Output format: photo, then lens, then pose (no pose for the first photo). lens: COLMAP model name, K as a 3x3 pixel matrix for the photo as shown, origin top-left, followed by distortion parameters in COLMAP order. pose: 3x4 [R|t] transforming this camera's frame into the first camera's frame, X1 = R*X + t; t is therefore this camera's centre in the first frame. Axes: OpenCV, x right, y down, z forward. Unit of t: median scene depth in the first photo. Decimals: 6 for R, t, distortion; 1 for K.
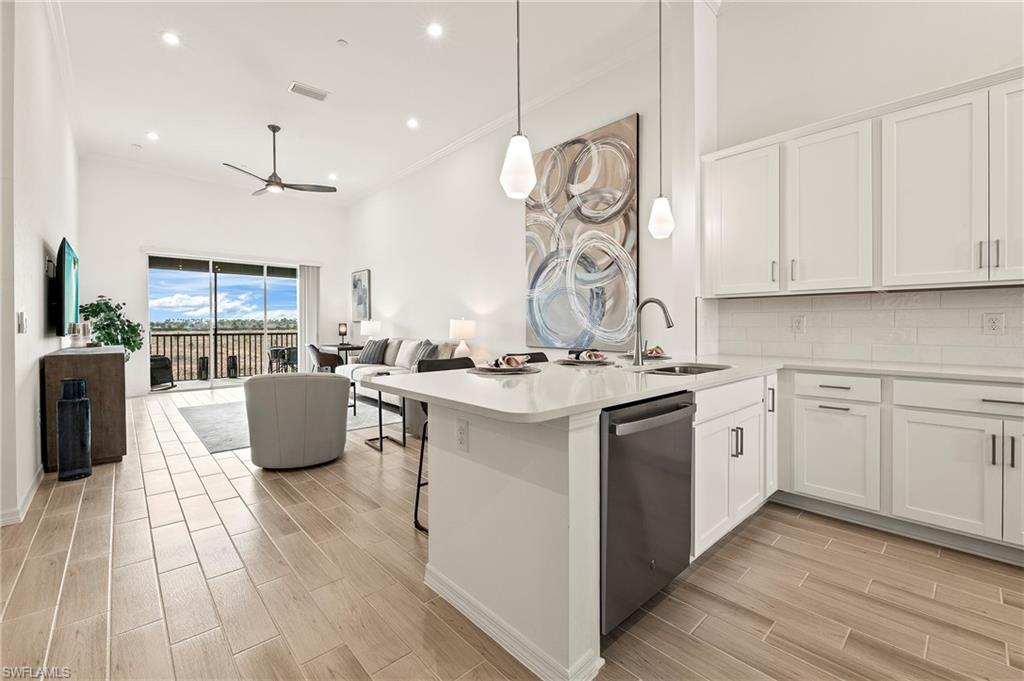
lens RADIAL K [[421.0, 0, 512.0], [0, 421.0, 340.5], [0, 0, 1]] dist [-0.004216, -0.000573]
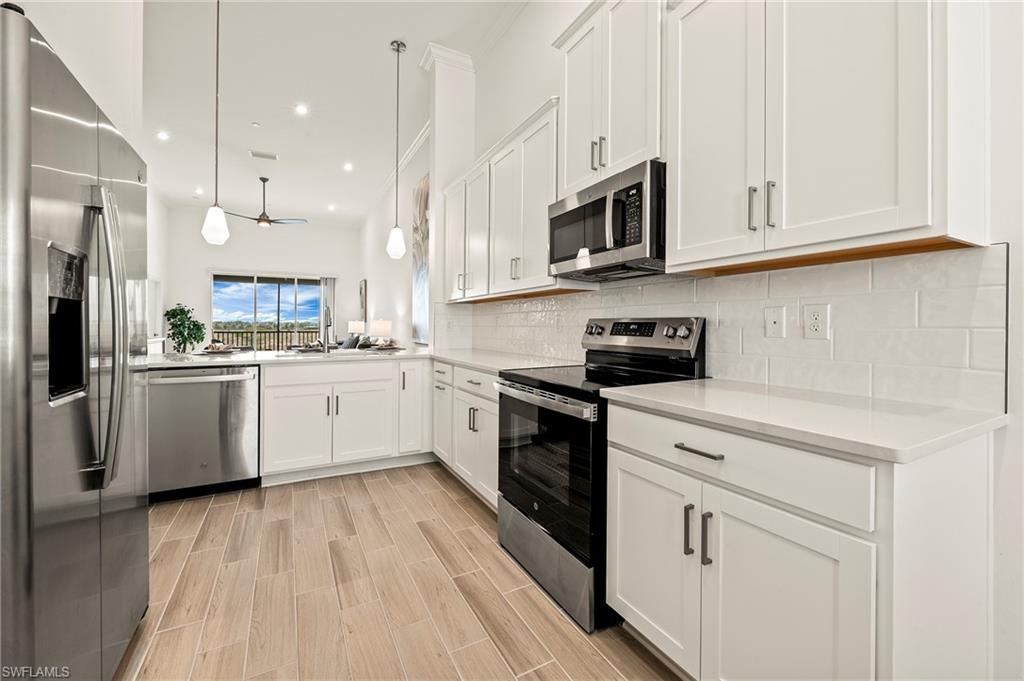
lens RADIAL K [[413.1, 0, 502.0], [0, 413.1, 335.2], [0, 0, 1]] dist [0.008303, -0.000067]
pose [[0.963354, 0.007143, -0.268138, 0.671962], [-0.010150, 0.999900, -0.009828, 0.004266], [0.268041, 0.012189, 0.963330, -0.100122]]
